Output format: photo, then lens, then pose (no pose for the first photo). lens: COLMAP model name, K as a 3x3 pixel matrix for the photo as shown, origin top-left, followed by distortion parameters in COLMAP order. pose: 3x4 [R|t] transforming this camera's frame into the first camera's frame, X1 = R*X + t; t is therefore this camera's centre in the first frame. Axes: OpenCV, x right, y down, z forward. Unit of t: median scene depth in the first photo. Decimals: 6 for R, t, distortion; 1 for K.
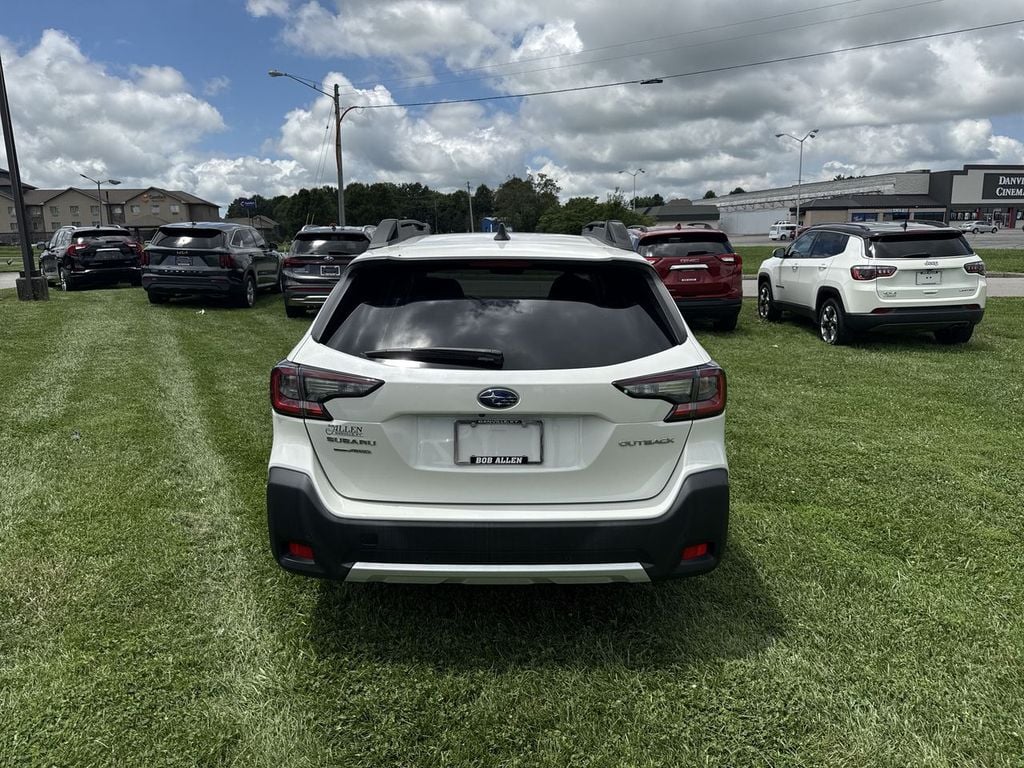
lens RADIAL K [[738.1, 0, 517.0], [0, 738.1, 360.3], [0, 0, 1]] dist [0.080420, -0.103588]
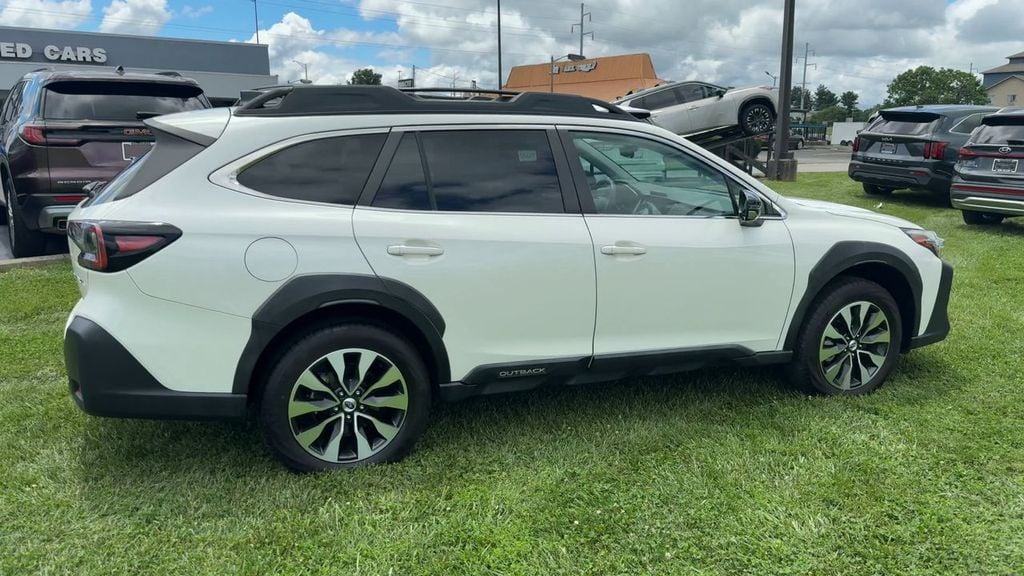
lens RADIAL K [[794.5, 0, 512.0], [0, 794.5, 288.0], [0, 0, 1]] dist [0.091449, -0.135683]
pose [[0.359865, 0.195929, -0.912200, 1.519694], [-0.167221, 0.975415, 0.143538, -0.160241], [0.917897, 0.100885, 0.383781, 1.125335]]
